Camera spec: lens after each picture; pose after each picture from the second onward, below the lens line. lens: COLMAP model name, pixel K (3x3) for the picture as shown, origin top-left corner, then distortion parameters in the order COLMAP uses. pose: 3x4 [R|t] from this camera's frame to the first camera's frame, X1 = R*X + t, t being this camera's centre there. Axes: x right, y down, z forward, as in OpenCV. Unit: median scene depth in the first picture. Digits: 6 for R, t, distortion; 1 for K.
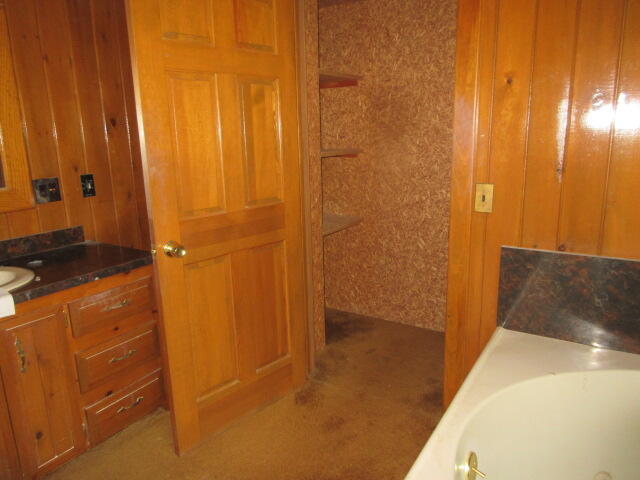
lens RADIAL K [[472.0, 0, 320.0], [0, 472.0, 240.0], [0, 0, 1]] dist [-0.000775, 0.000318]
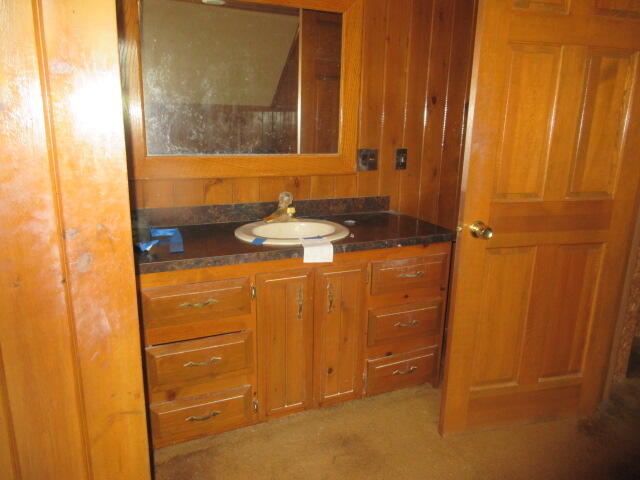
lens RADIAL K [[472.0, 0, 320.0], [0, 472.0, 240.0], [0, 0, 1]] dist [-0.000775, 0.000318]
pose [[0.834217, 0.179292, -0.521474, -0.067706], [-0.168062, 0.983342, 0.069236, 0.024879], [0.525201, 0.029882, 0.850453, 0.005712]]
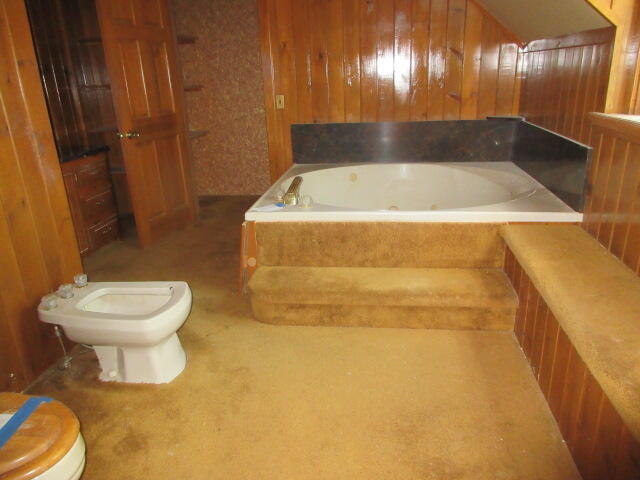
lens RADIAL K [[472.0, 0, 320.0], [0, 472.0, 240.0], [0, 0, 1]] dist [-0.000775, 0.000318]
pose [[0.912174, -0.151485, 0.380775, -0.362923], [0.113651, 0.986235, 0.120099, 0.267441], [-0.393727, -0.066276, 0.916835, -0.978662]]
